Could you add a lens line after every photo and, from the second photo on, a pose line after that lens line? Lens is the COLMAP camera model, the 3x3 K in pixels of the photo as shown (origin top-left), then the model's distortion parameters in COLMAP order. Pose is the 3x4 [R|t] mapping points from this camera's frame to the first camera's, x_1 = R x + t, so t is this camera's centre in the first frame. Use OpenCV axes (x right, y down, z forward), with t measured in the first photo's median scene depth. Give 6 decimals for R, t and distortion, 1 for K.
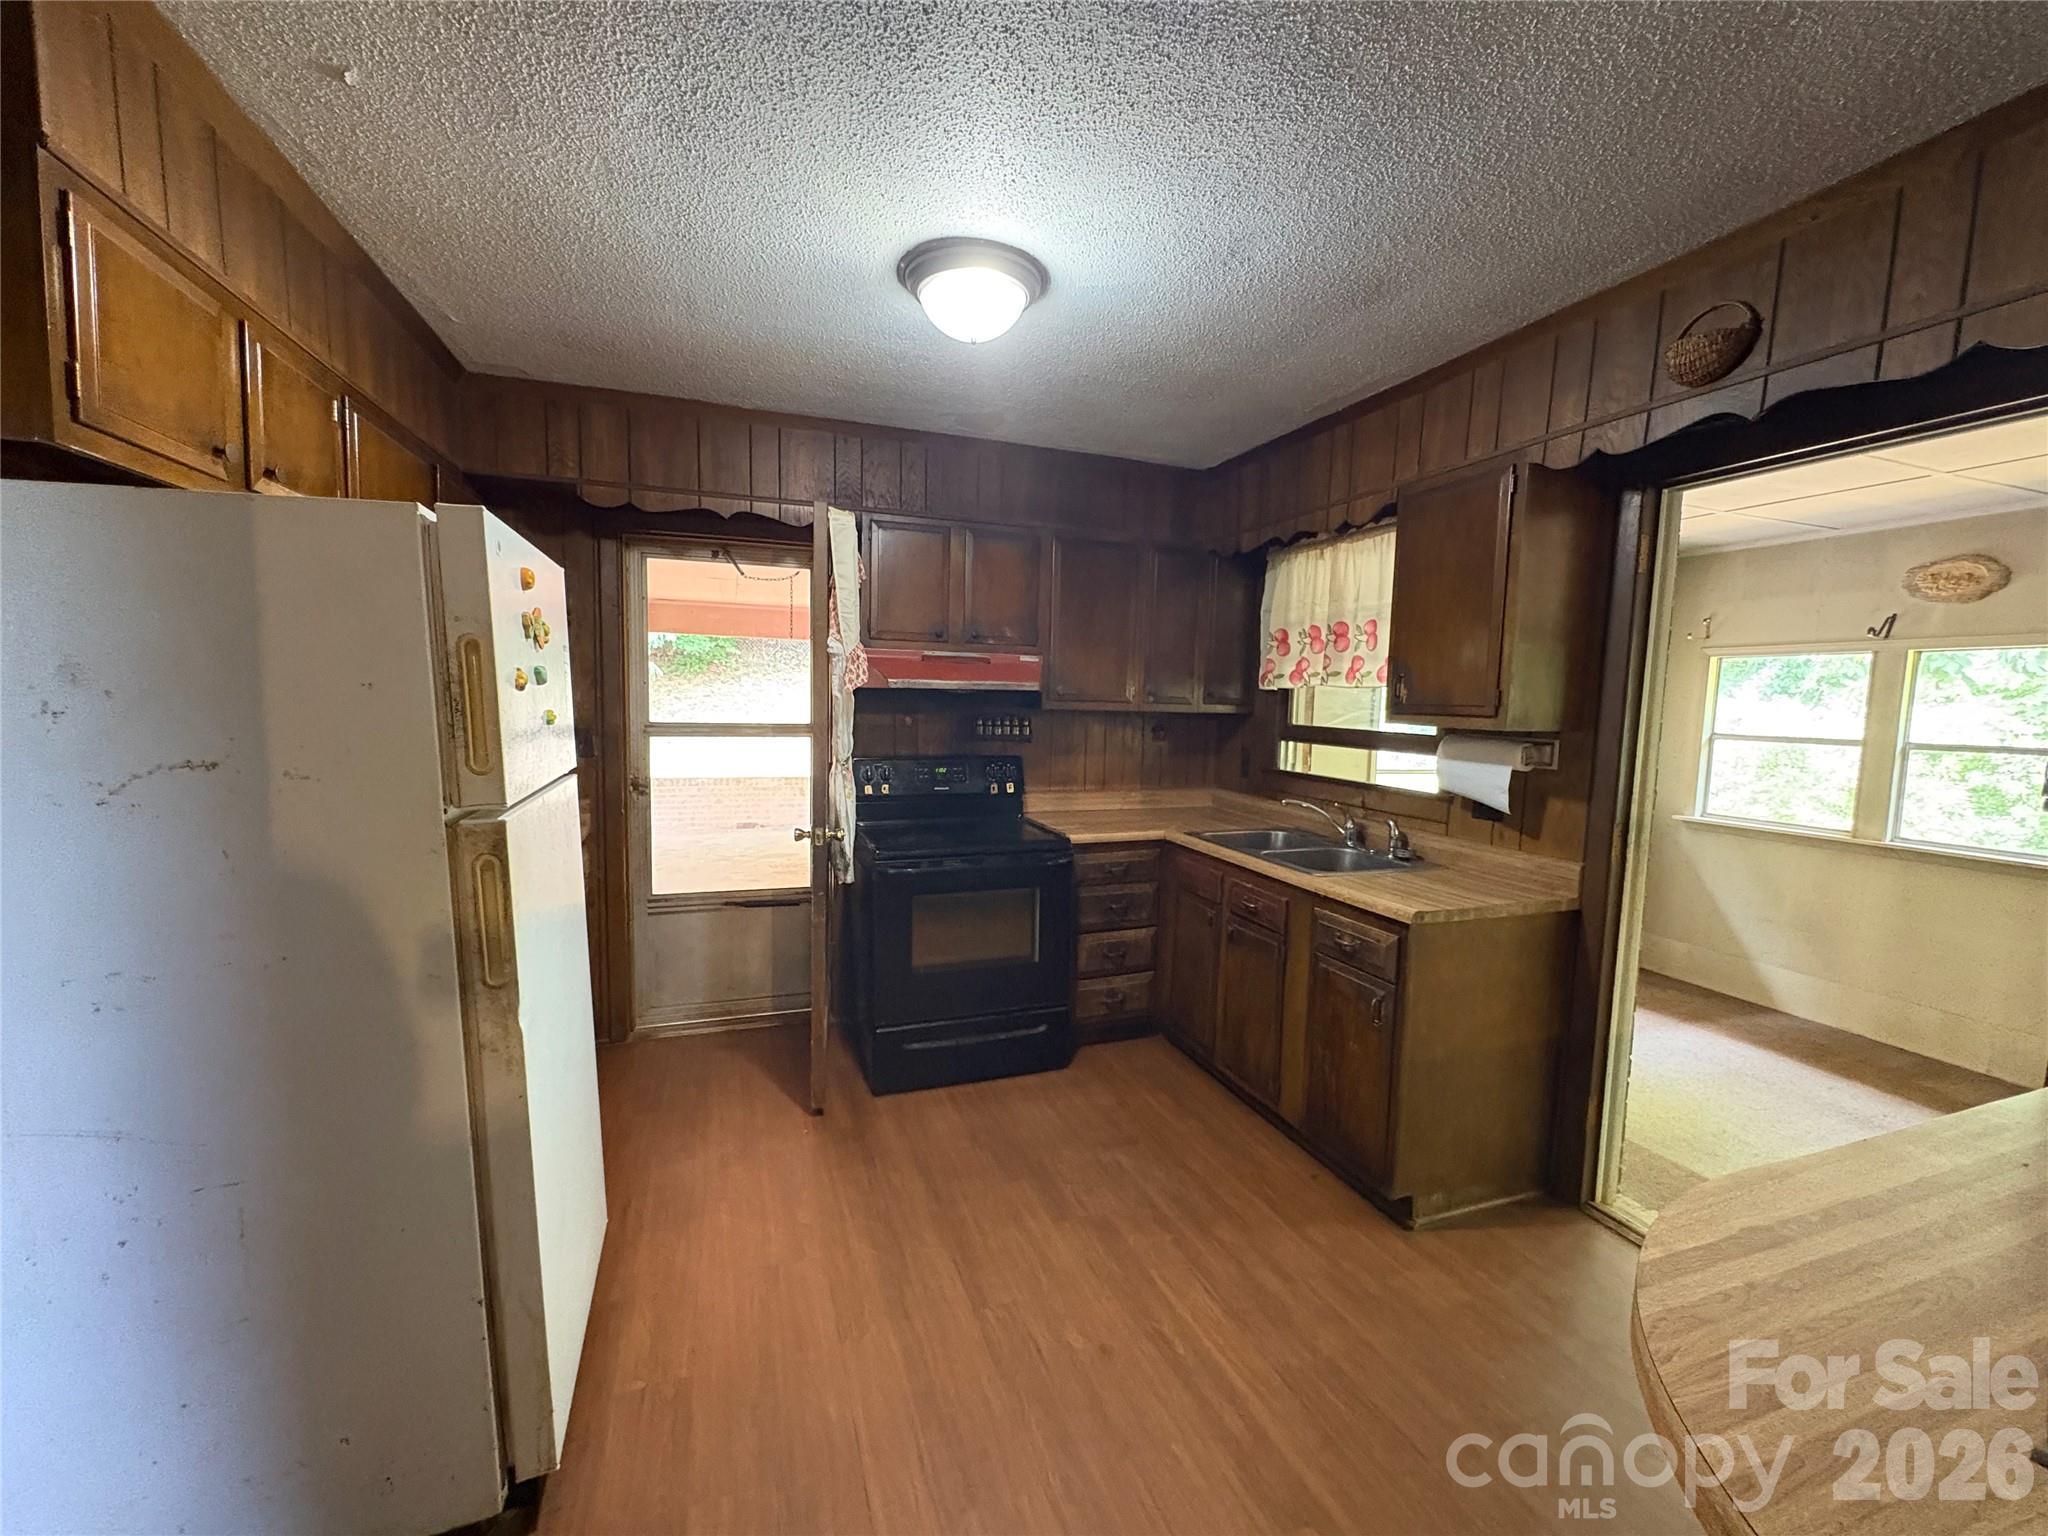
lens RADIAL K [[805.0, 0, 1021.0], [0, 805.0, 772.0], [0, 0, 1]] dist [0.001002, 0.000133]
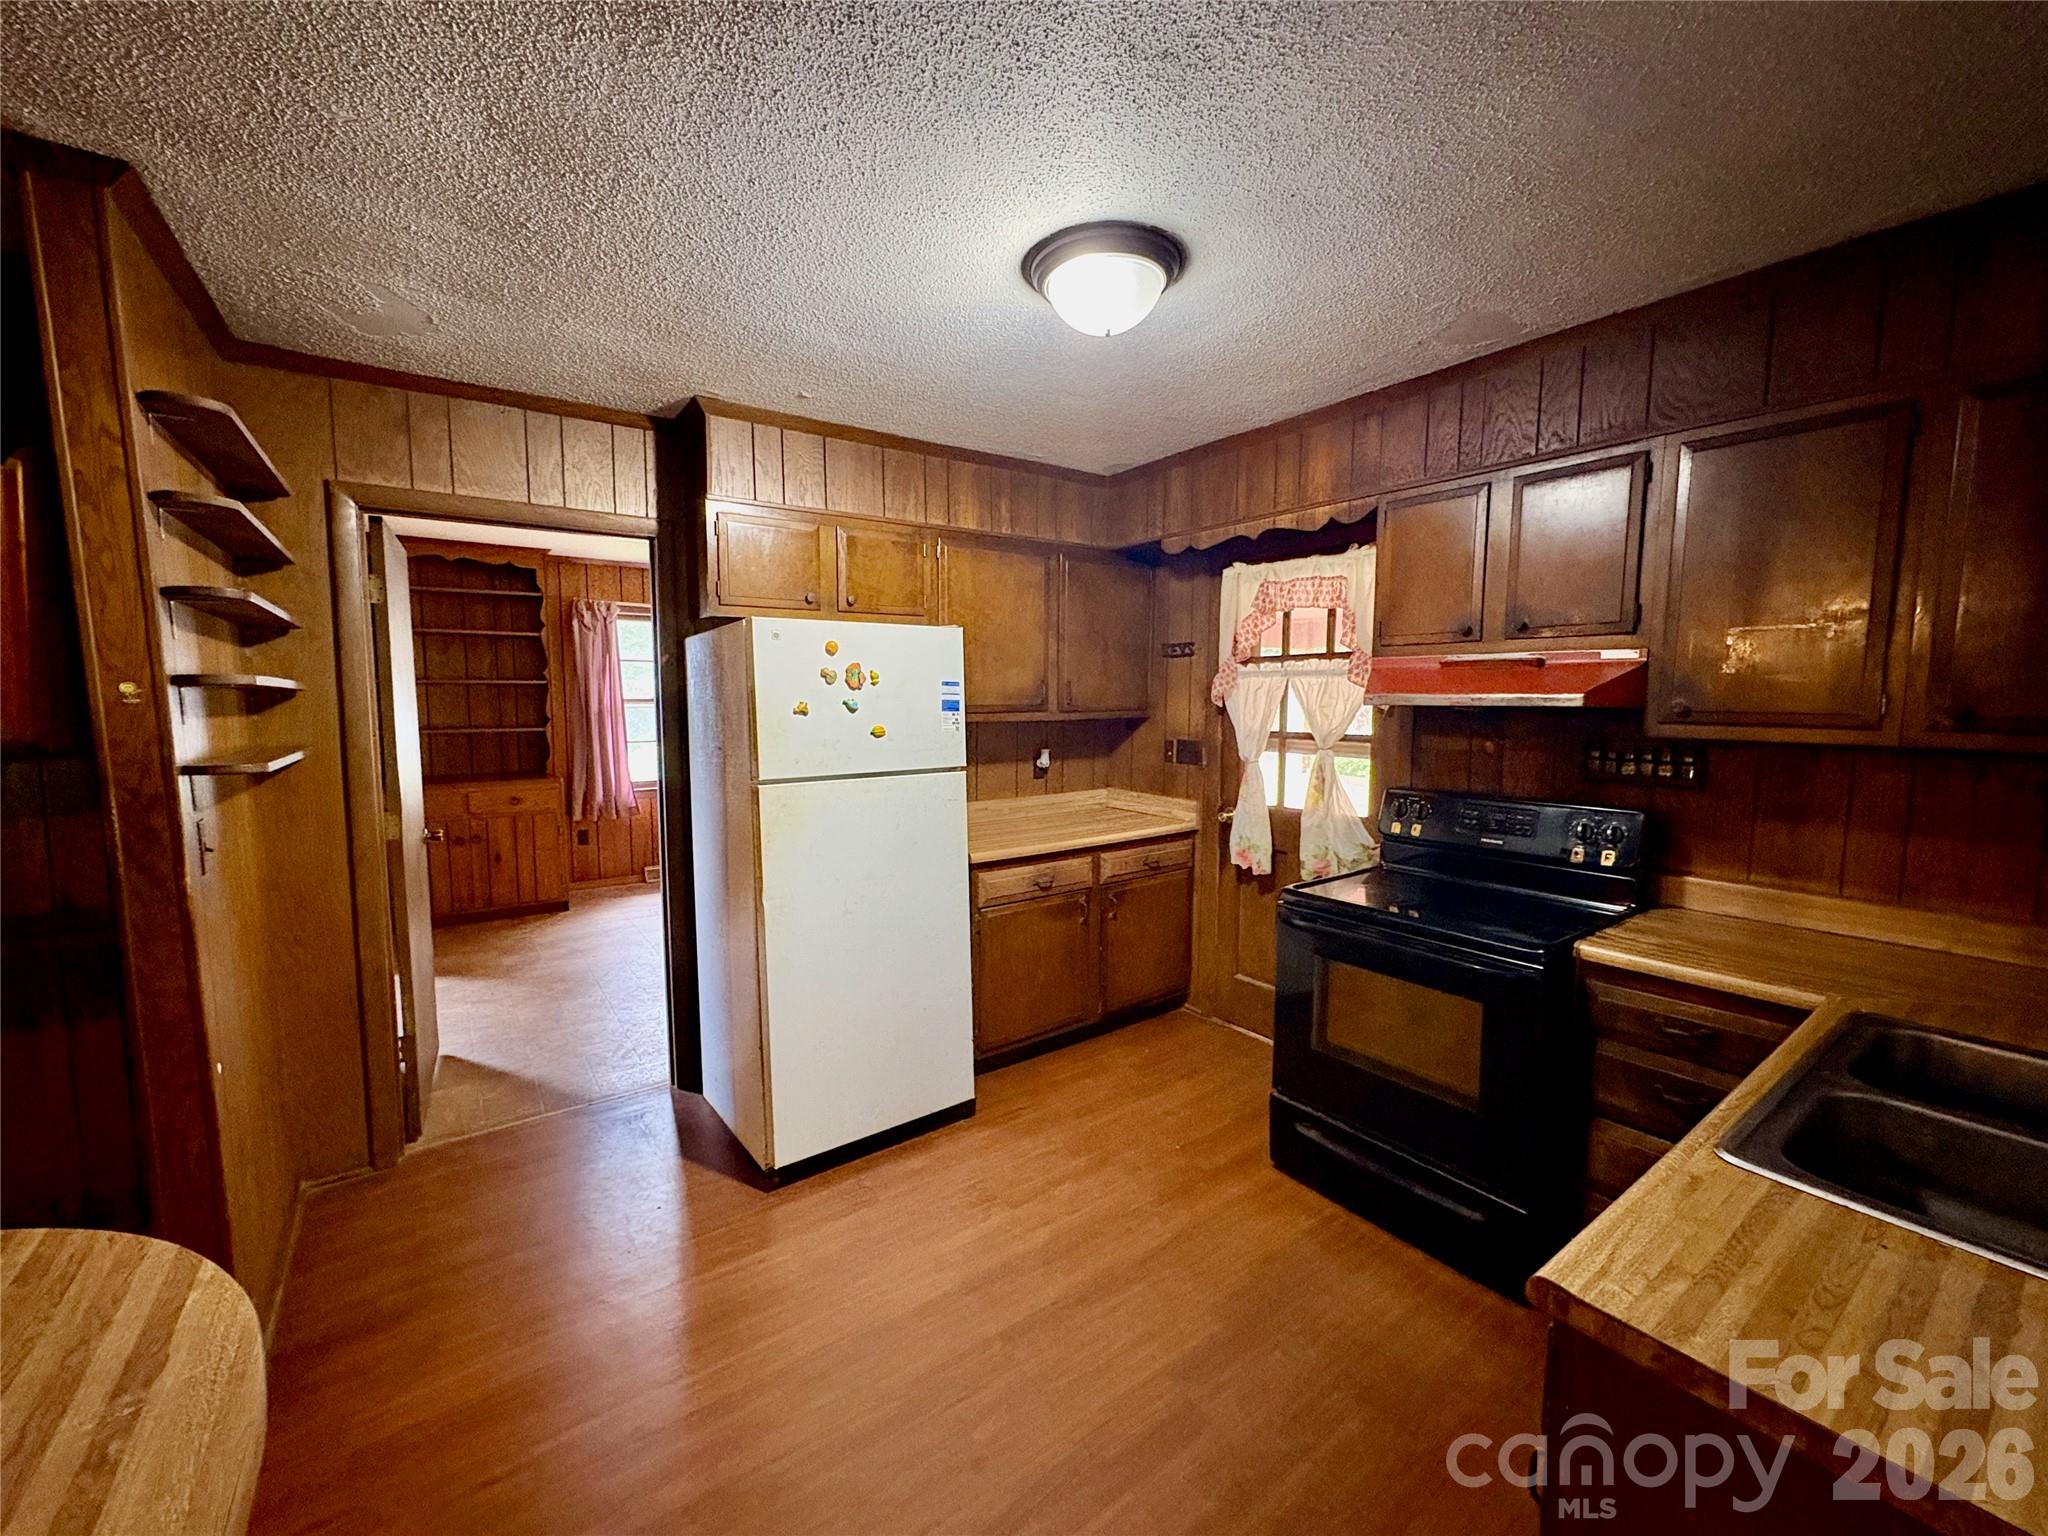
lens RADIAL K [[805.0, 0, 1024.5], [0, 805.0, 768.5], [0, 0, 1]] dist [0.001002, 0.000133]
pose [[0.299609, 0.067772, -0.951652, 0.494187], [-0.085743, 0.995350, 0.043889, -0.043143], [0.950201, 0.068448, 0.304027, 0.397694]]
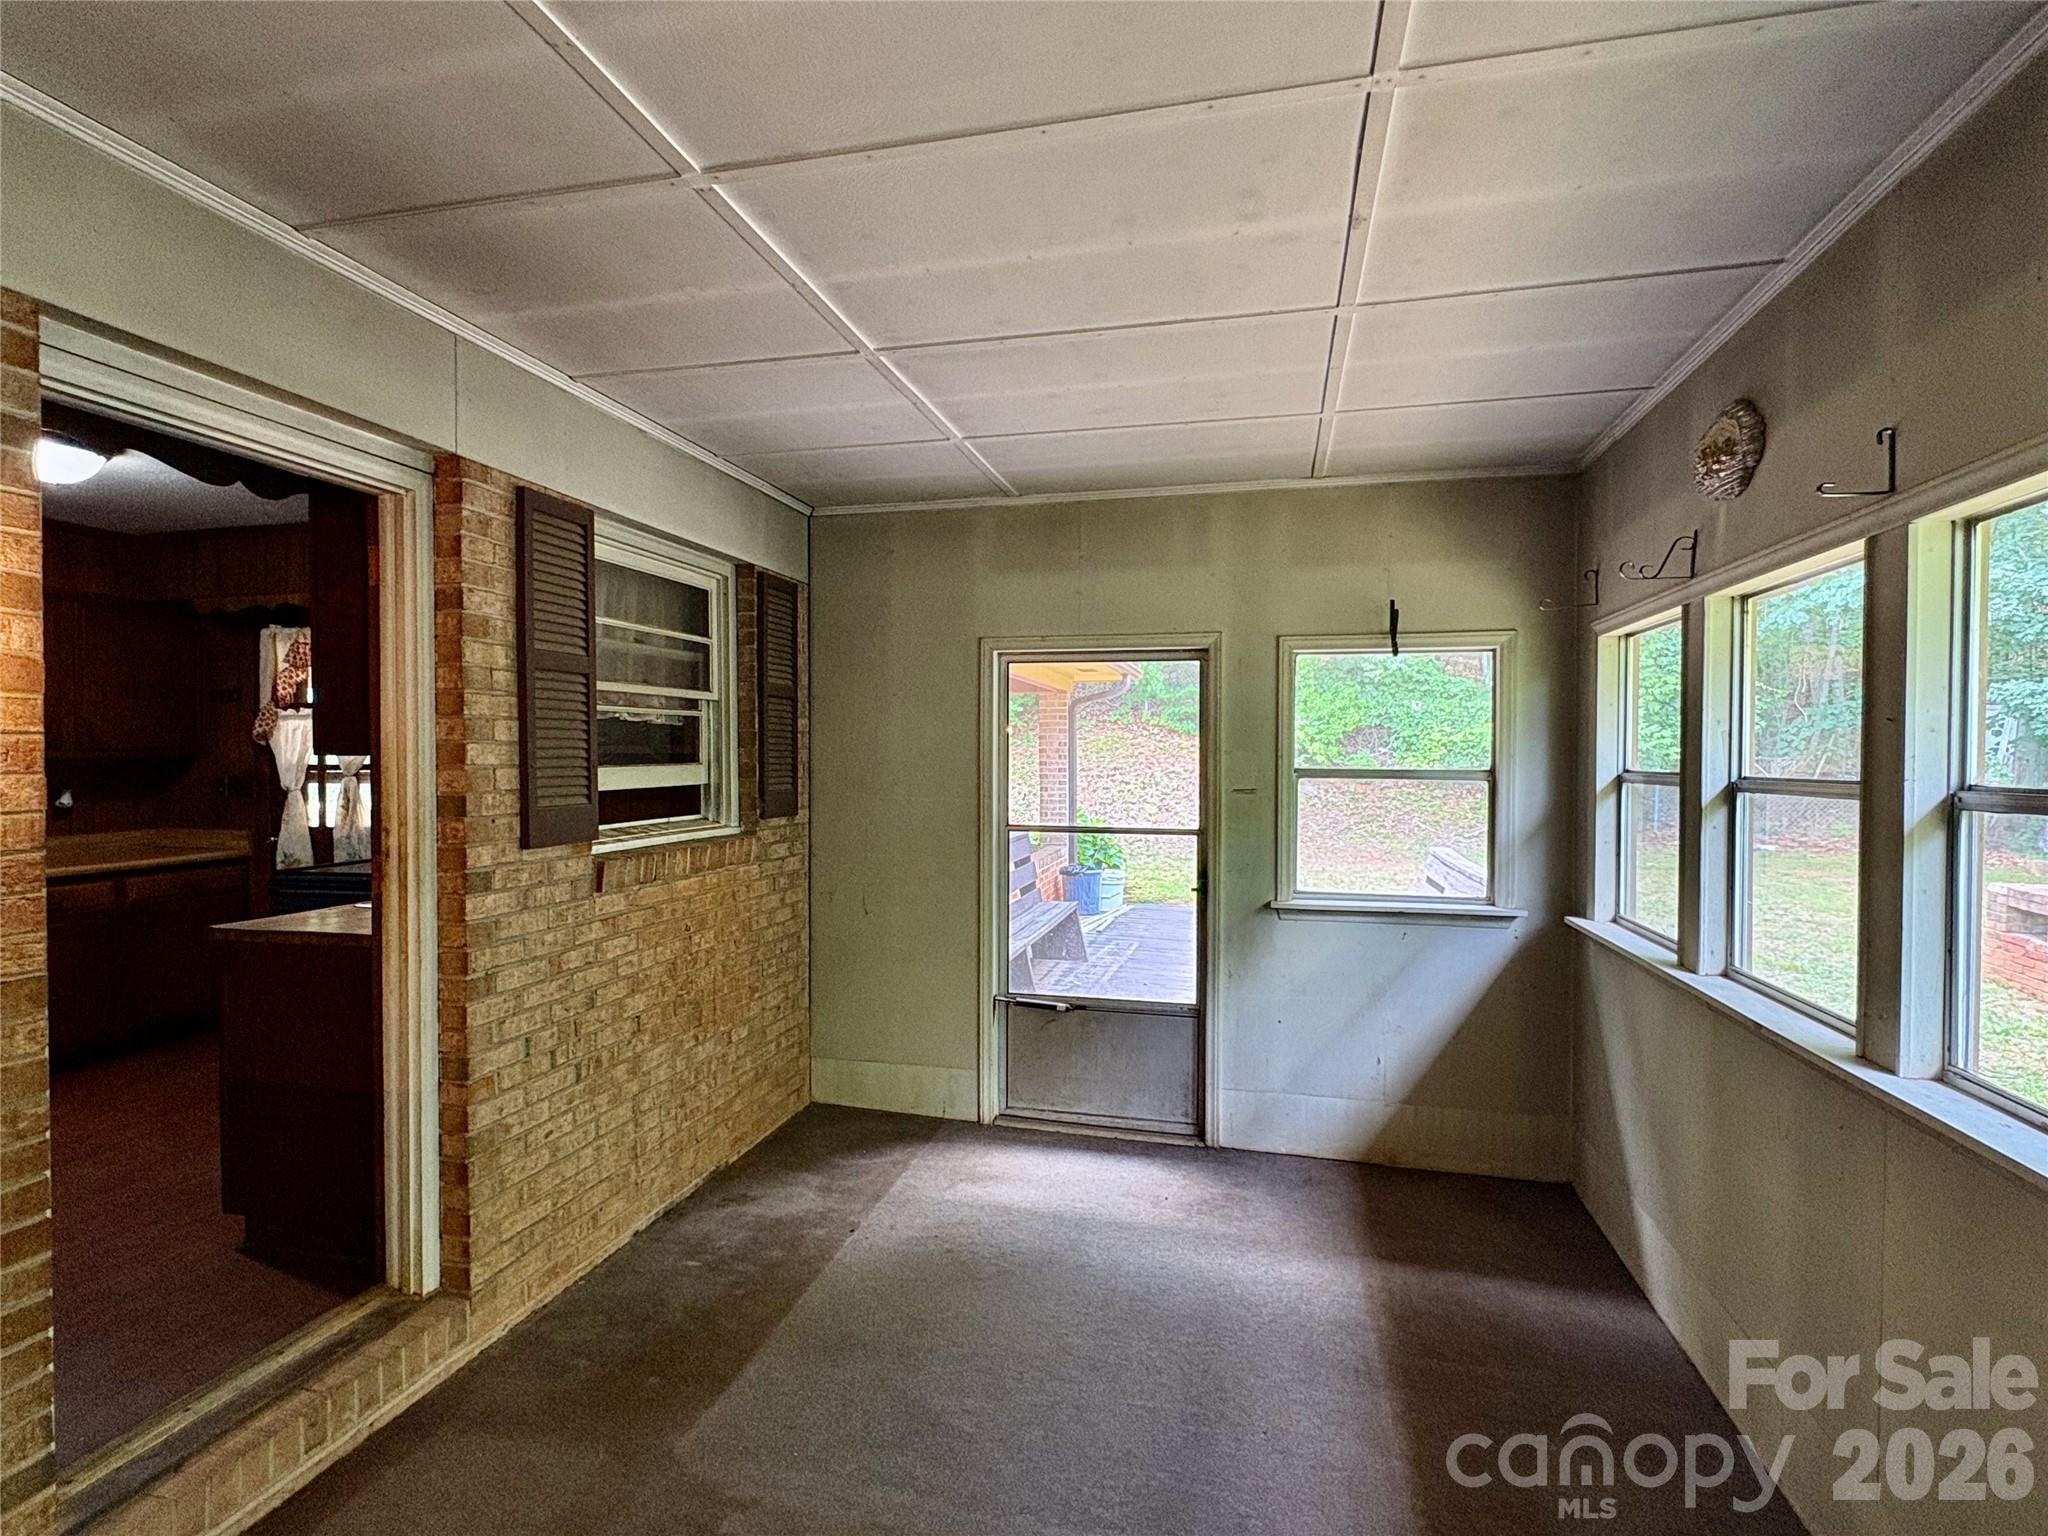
lens RADIAL K [[1023.6, 0, 1026.4], [0, 1023.6, 772.9], [0, 0, 1]] dist [-0.001794, -0.000358]
pose [[0.843566, -0.013602, -0.536854, 1.385961], [-0.029192, 0.997040, -0.071132, 0.020147], [0.536232, 0.075677, 0.840671, 0.274192]]
